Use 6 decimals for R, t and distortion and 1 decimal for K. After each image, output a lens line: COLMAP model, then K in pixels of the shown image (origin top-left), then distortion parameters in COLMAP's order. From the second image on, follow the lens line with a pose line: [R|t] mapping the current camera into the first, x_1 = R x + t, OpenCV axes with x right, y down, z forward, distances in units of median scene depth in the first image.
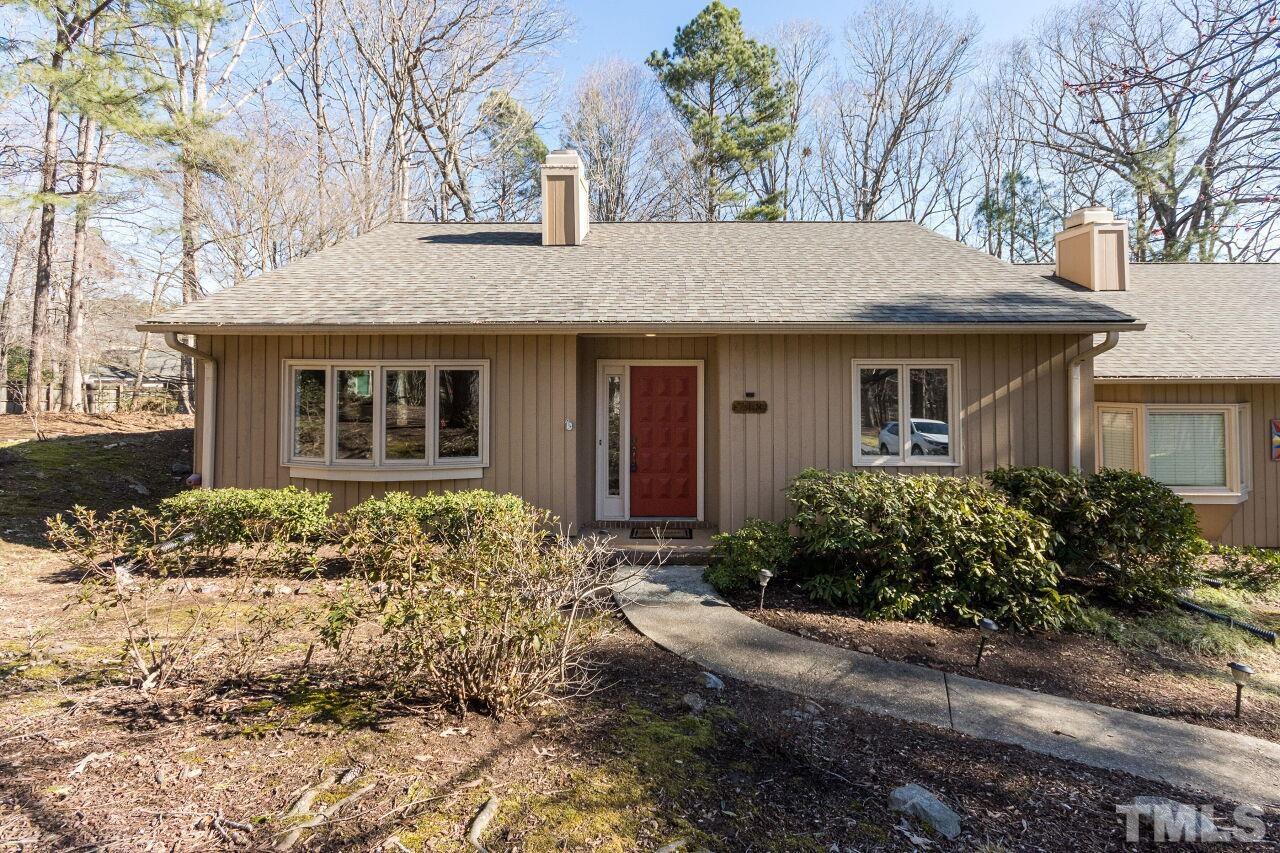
lens RADIAL K [[589.5, 0, 645.7], [0, 589.5, 350.3], [0, 0, 1]] dist [0.003701, 0.000613]
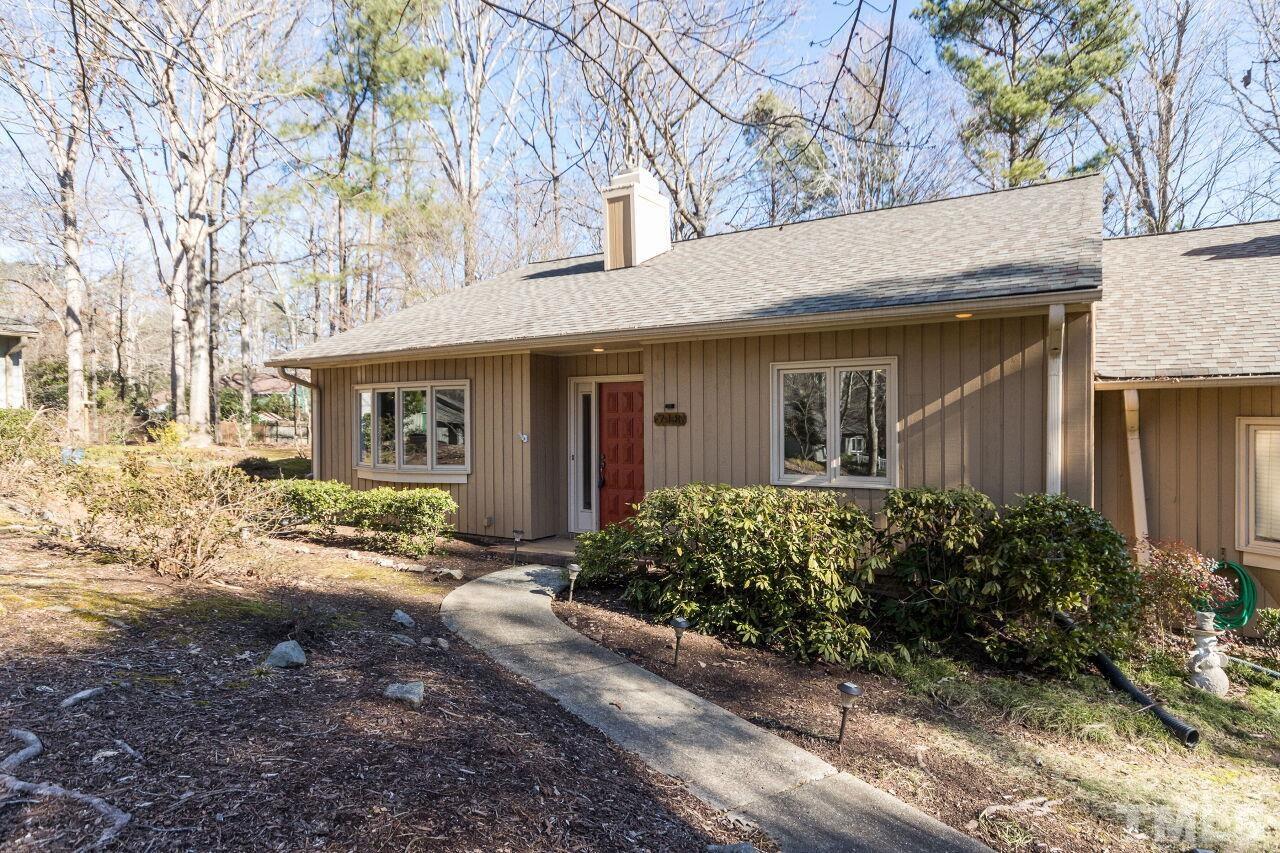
lens RADIAL K [[696.8, 0, 640.0], [0, 696.8, 426.5], [0, 0, 1]] dist [-0.000980, 0.000326]
pose [[0.868240, -0.002823, -0.496137, 0.684577], [0.023358, 0.999108, 0.035192, 0.066615], [0.495595, -0.042144, 0.867531, 0.002150]]
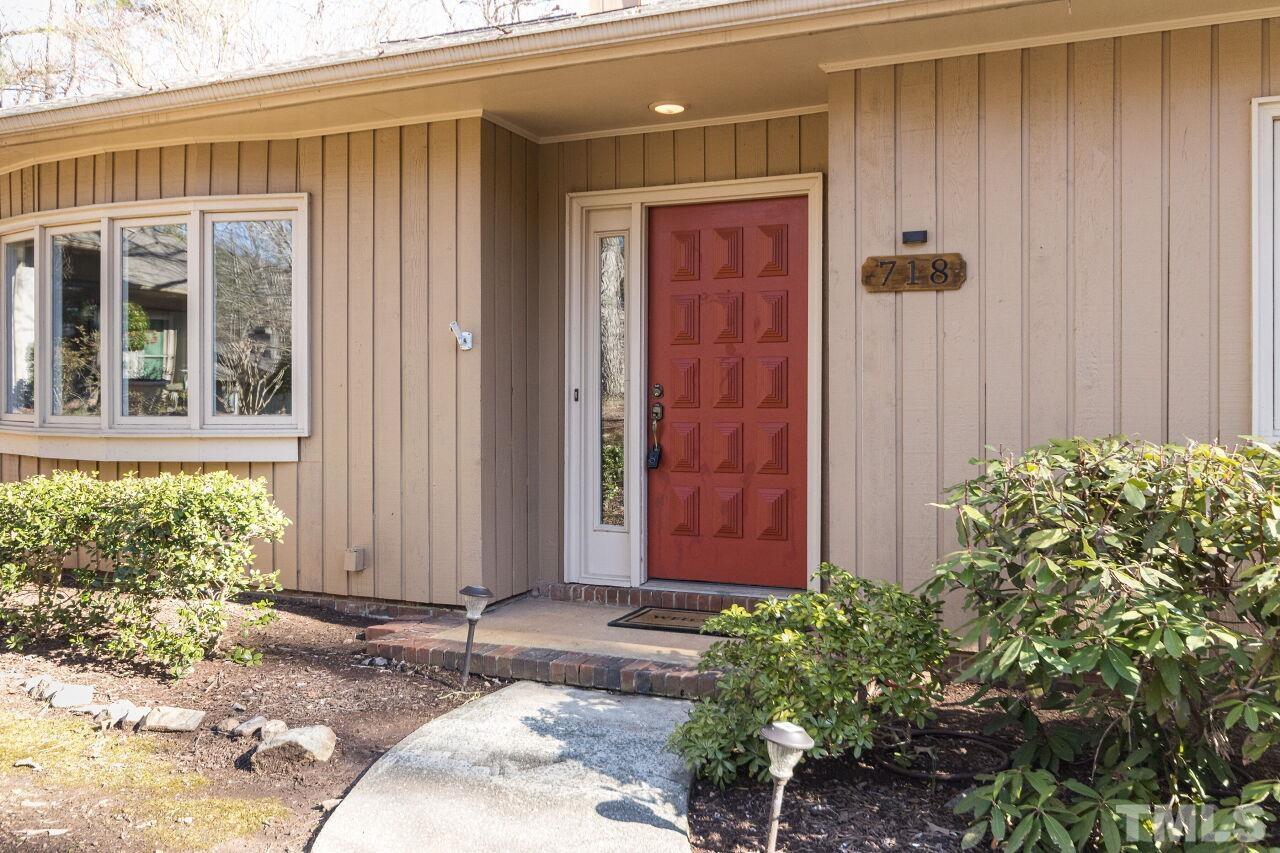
lens RADIAL K [[1014.3, 0, 639.0], [0, 1014.3, 389.8], [0, 0, 1]] dist [-0.003192, 0.002190]
pose [[0.934694, -0.001212, -0.355451, 0.234816], [0.013055, 0.999437, 0.030921, 0.142455], [0.355213, -0.033542, 0.934183, 0.383000]]
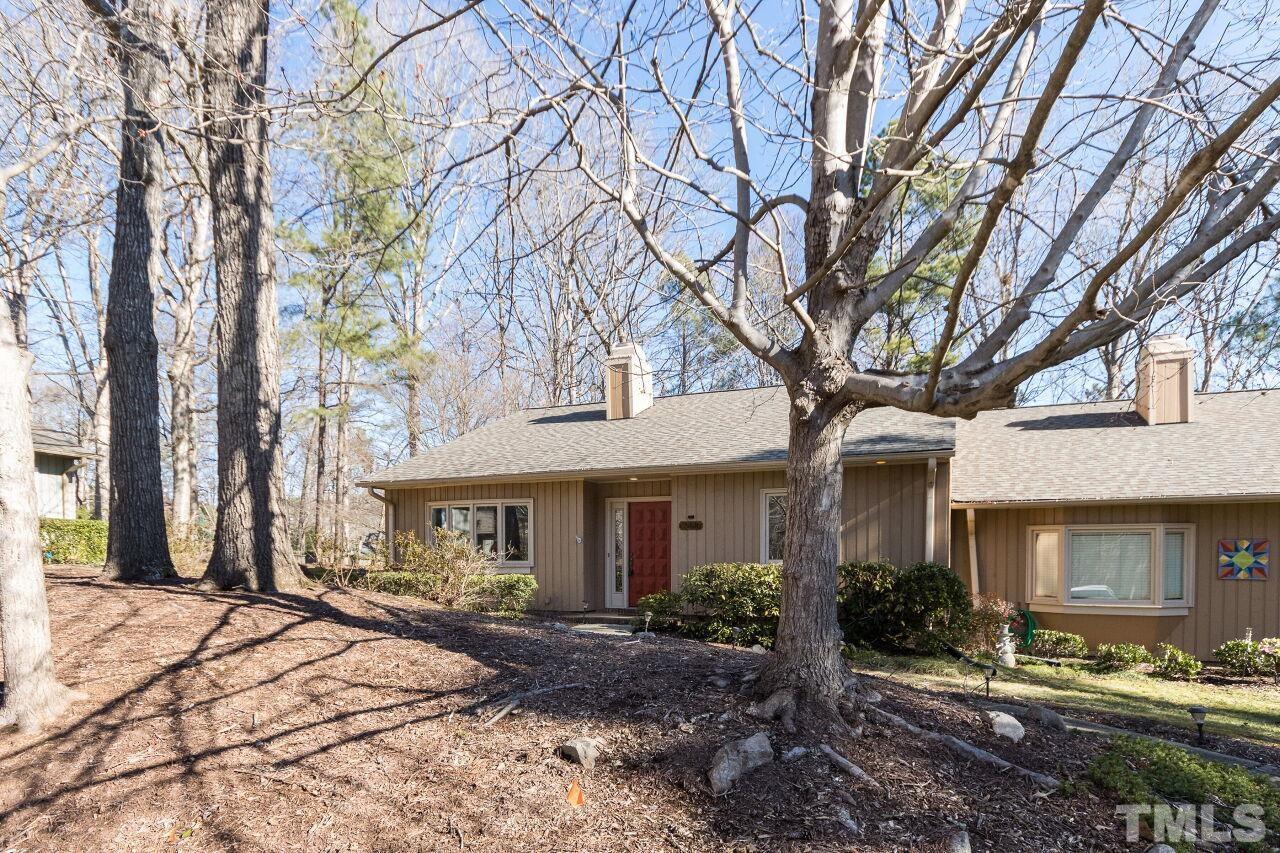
lens RADIAL K [[684.5, 0, 629.3], [0, 684.5, 564.2], [0, 0, 1]] dist [-0.002335, -0.000868]
pose [[0.928776, 0.005086, -0.370607, 0.648459], [0.010768, 0.999113, 0.040698, 0.119561], [0.370485, -0.041790, 0.927898, -0.598217]]
